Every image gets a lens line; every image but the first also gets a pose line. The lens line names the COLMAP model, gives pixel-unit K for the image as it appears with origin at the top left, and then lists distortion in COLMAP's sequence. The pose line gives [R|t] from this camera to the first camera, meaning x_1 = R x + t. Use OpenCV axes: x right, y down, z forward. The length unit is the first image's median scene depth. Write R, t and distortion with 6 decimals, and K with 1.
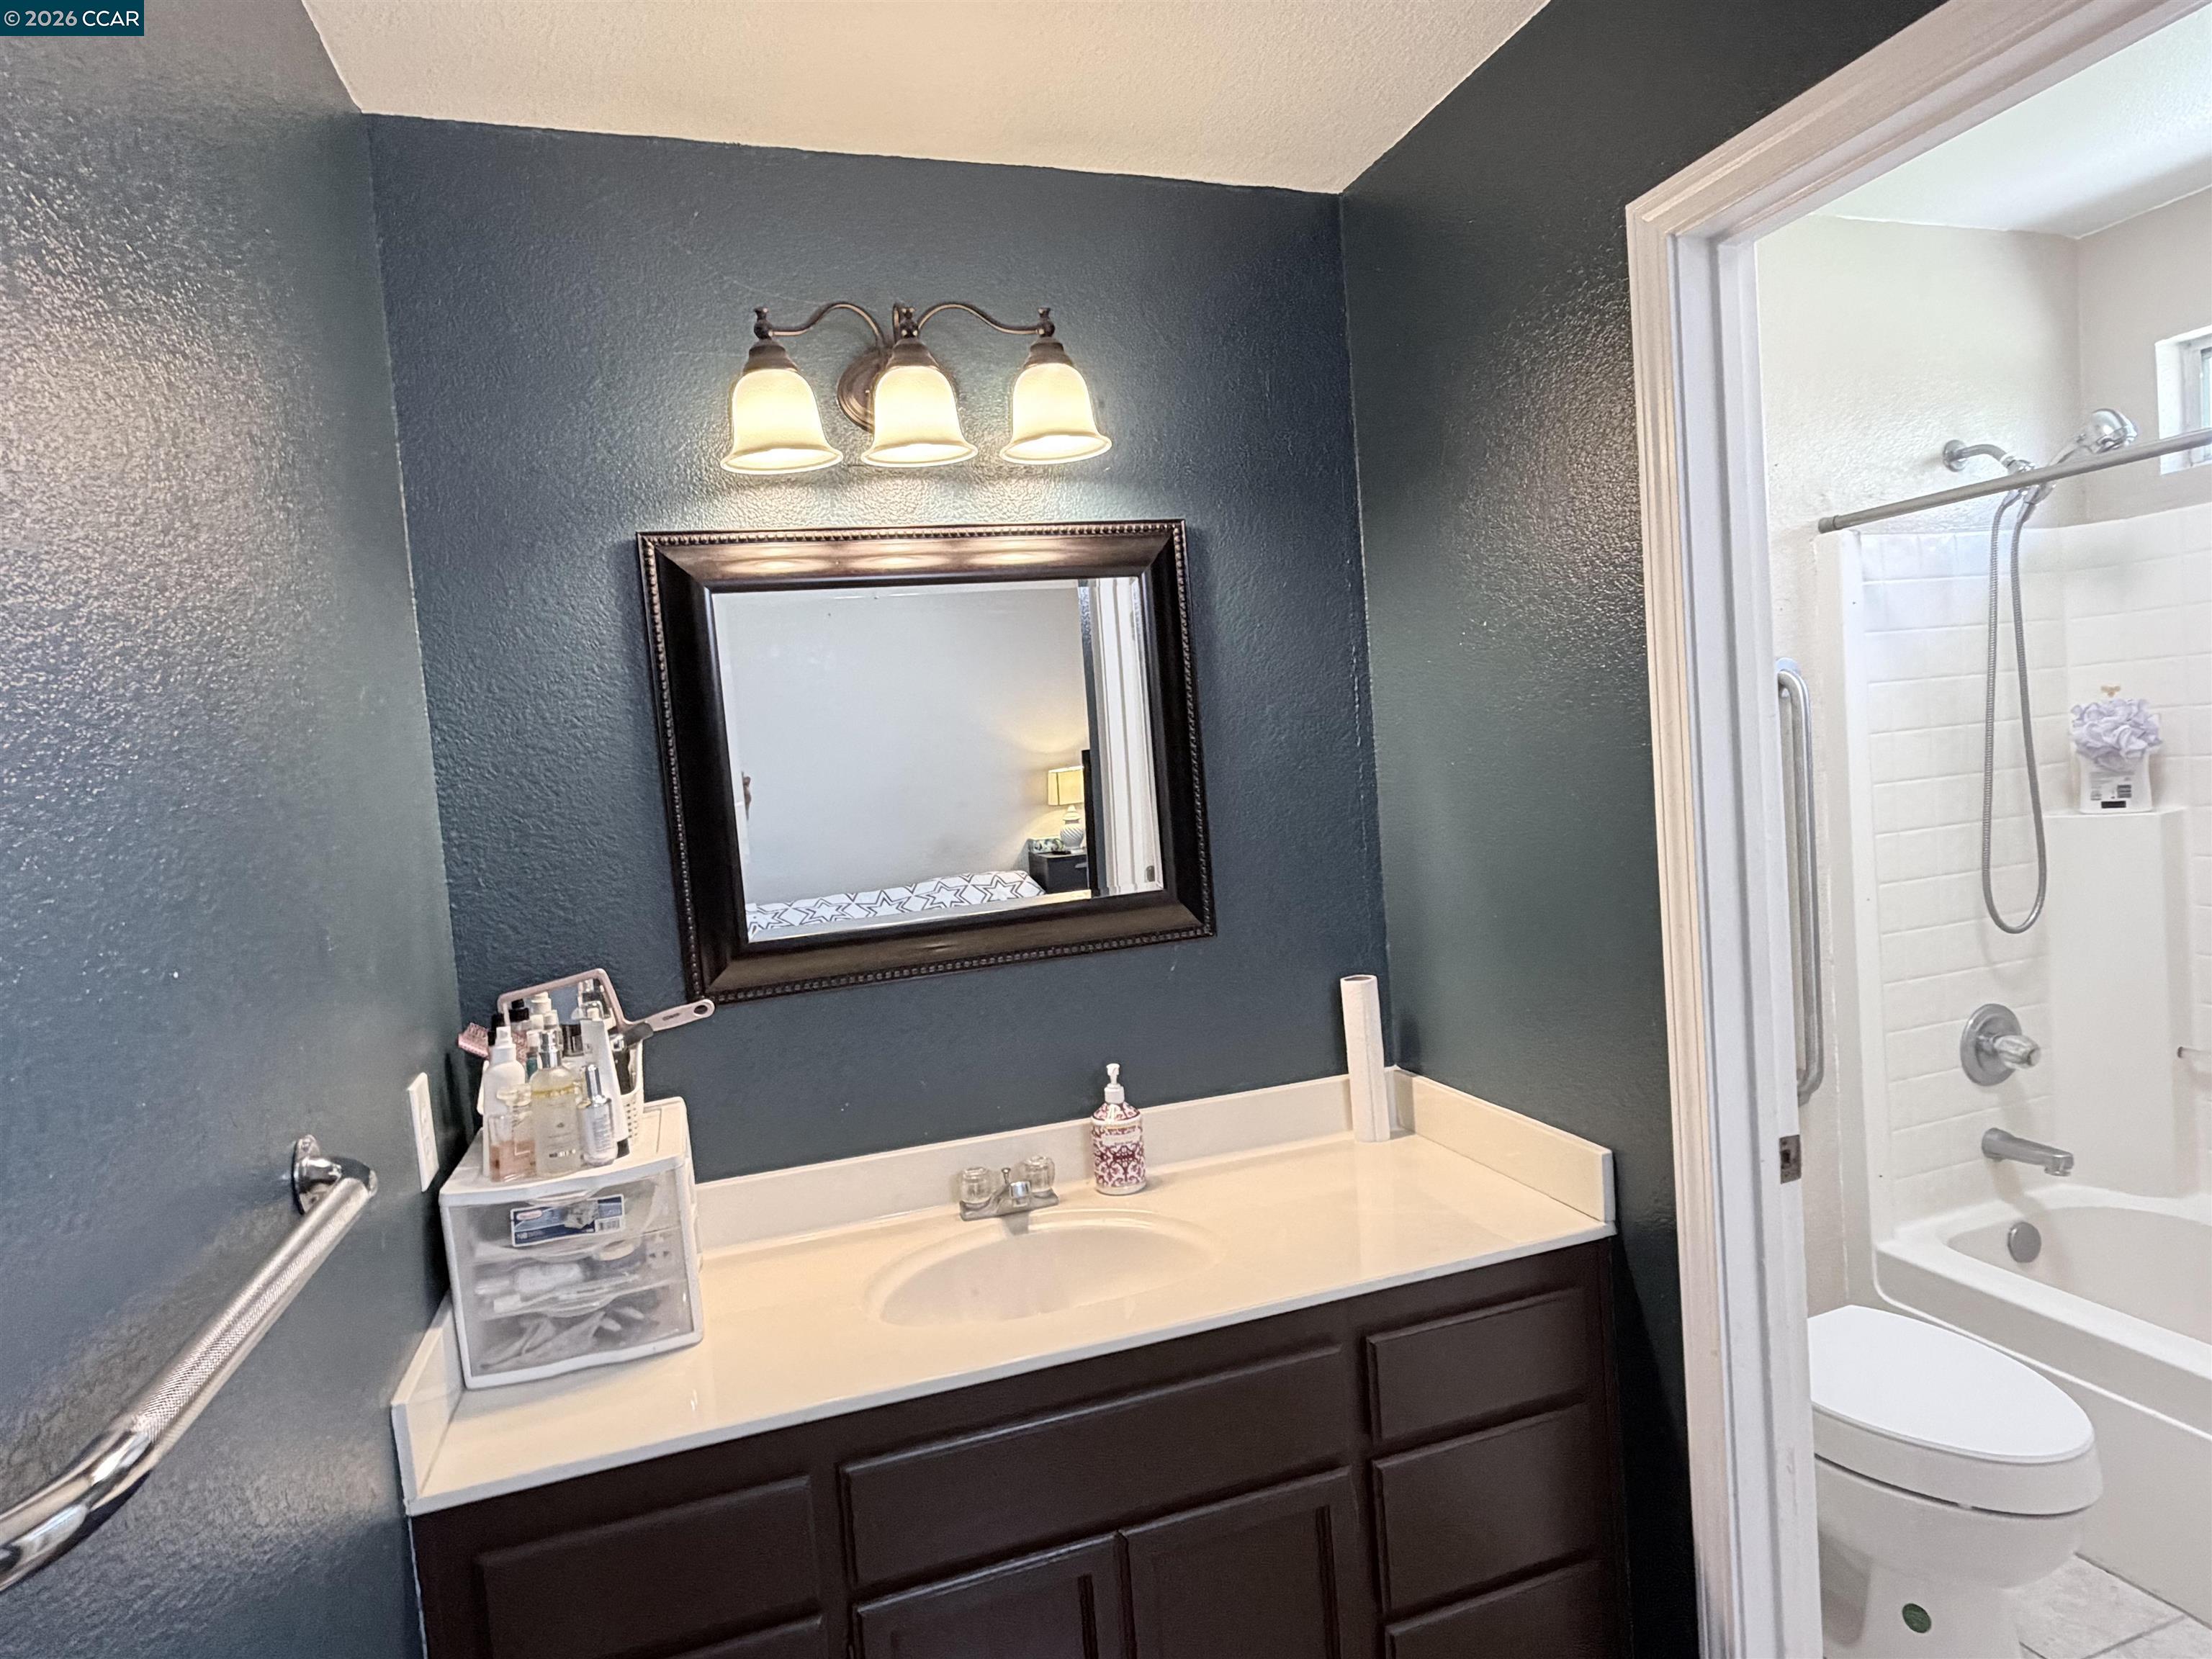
lens RADIAL K [[1235.5, 0, 1108.6], [0, 1235.5, 831.6], [0, 0, 1]] dist [0.003778, -0.002075]
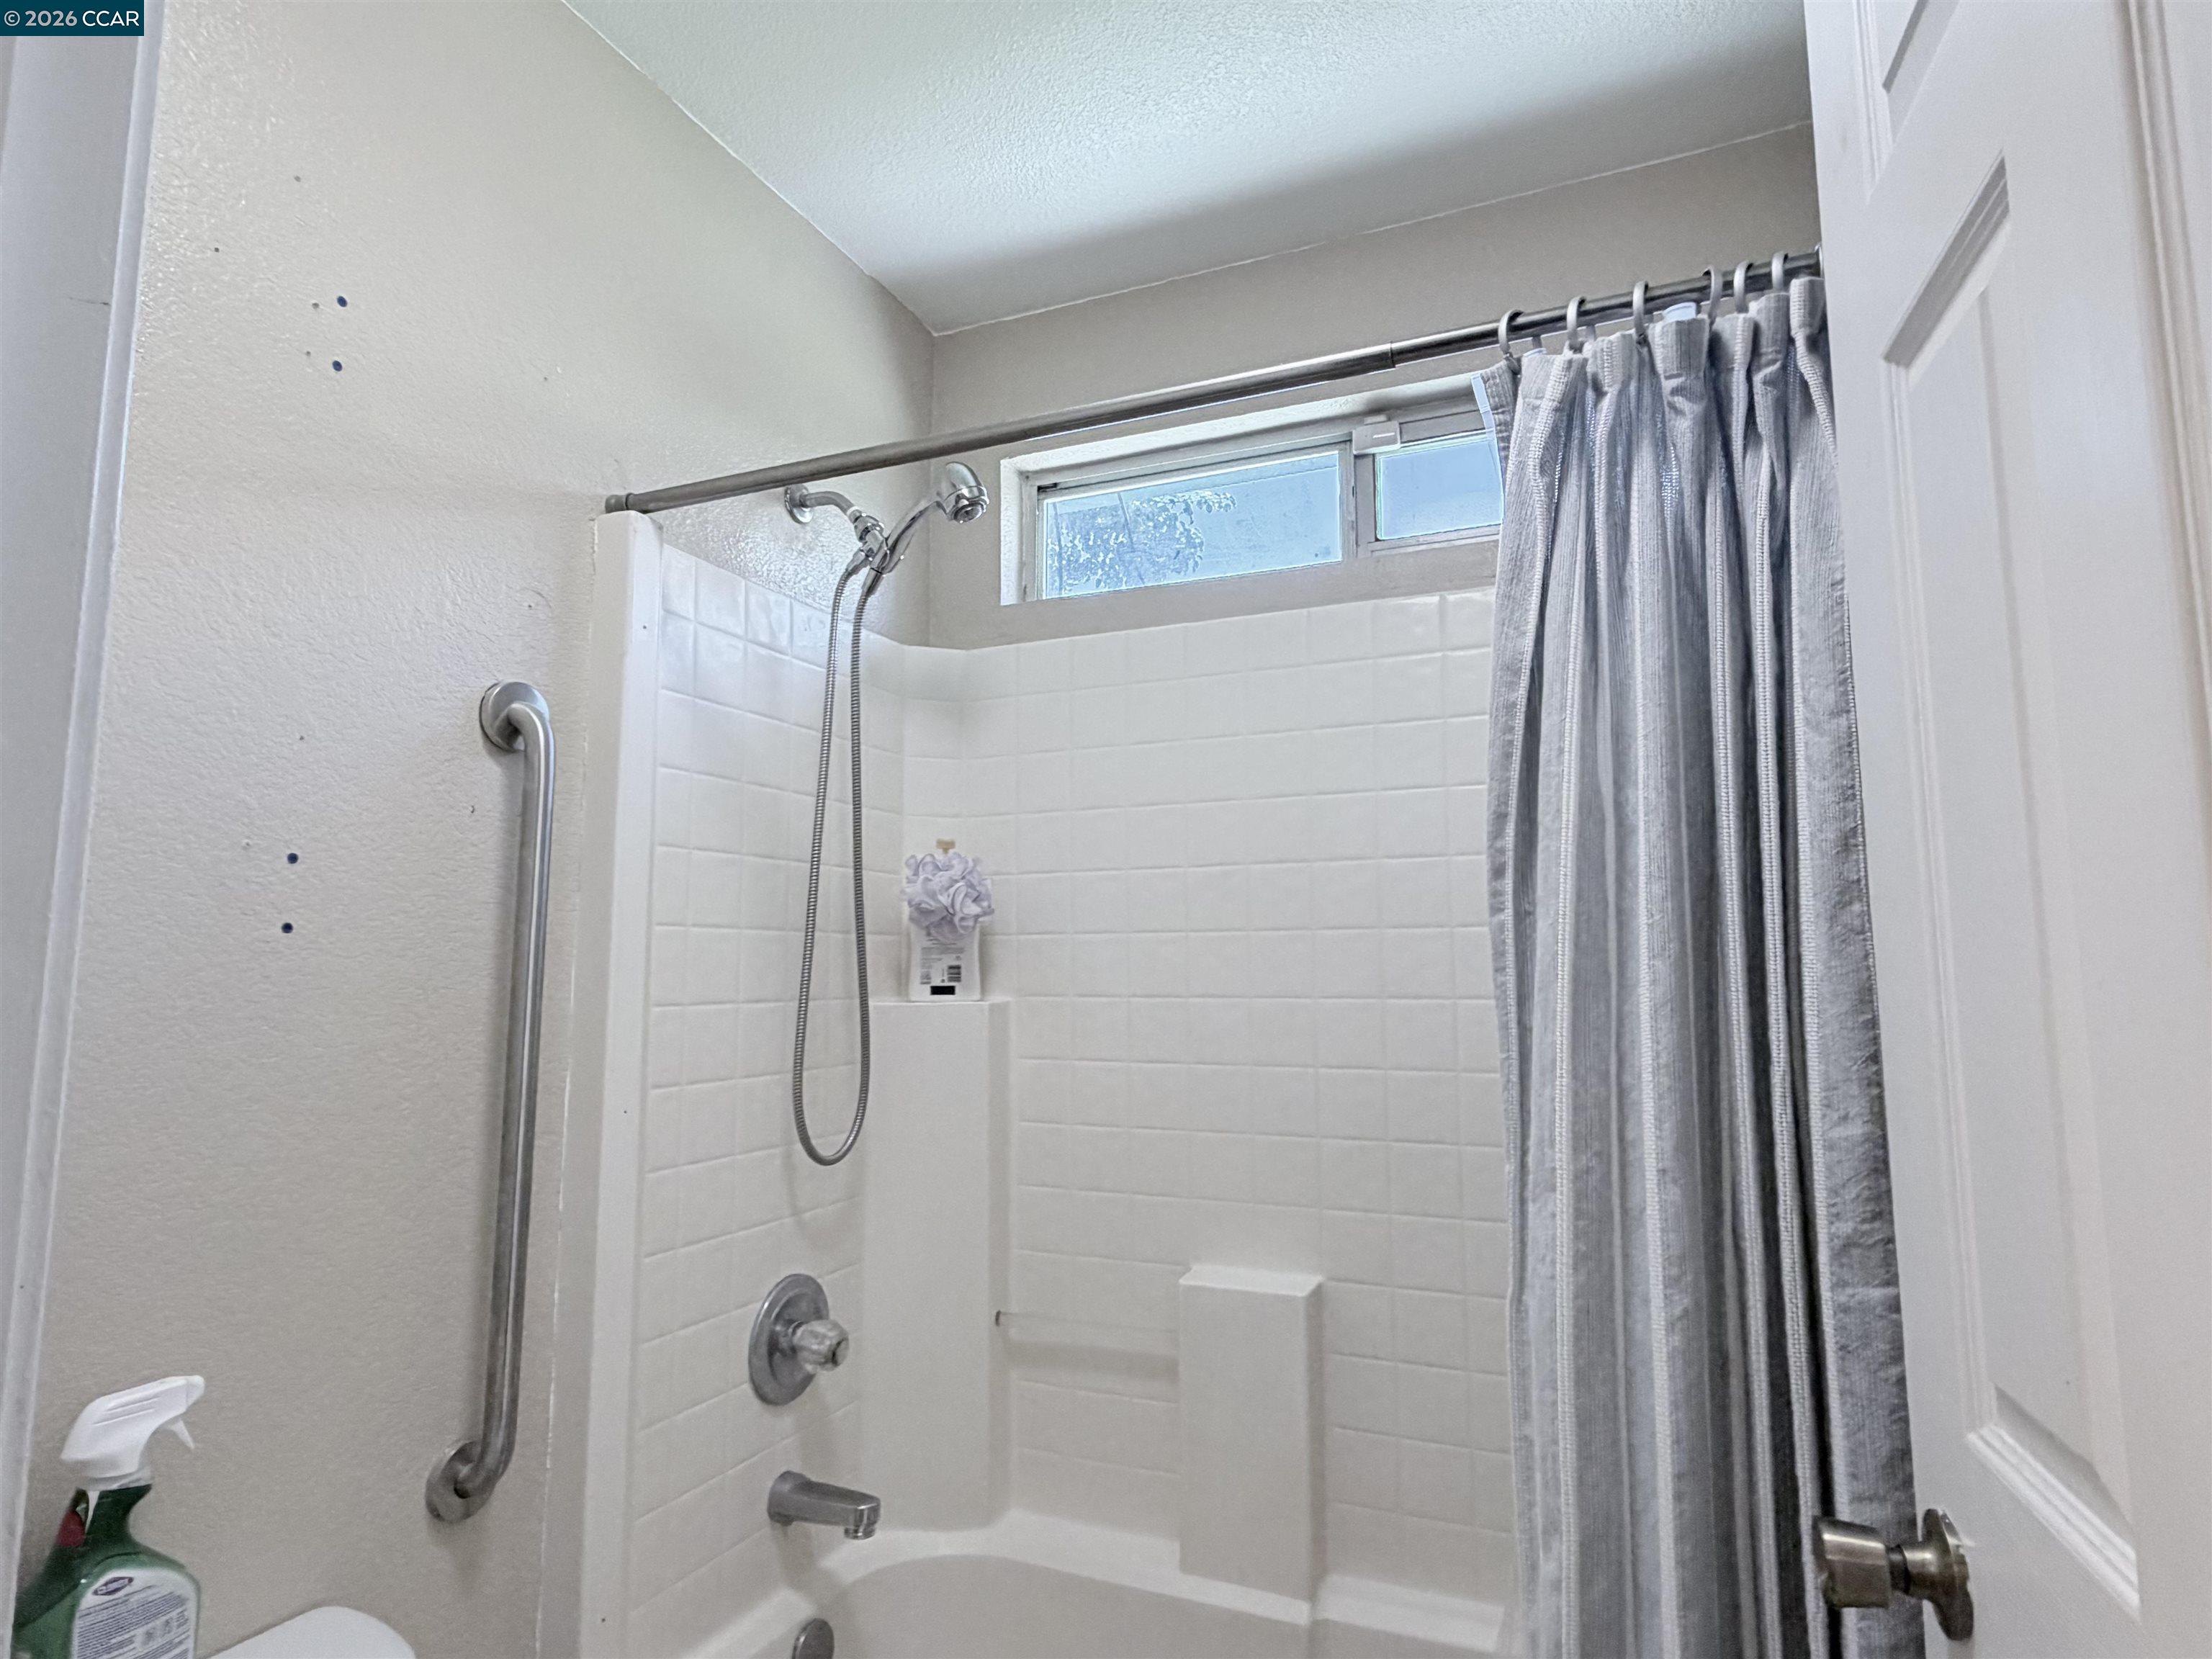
lens RADIAL K [[1235.5, 0, 1108.6], [0, 1235.5, 831.6], [0, 0, 1]] dist [0.003778, -0.002075]
pose [[0.667534, 0.166208, 0.725791, 0.301324], [-0.007935, 0.976300, -0.216277, 0.048141], [-0.744537, 0.138614, 0.653032, 0.401861]]
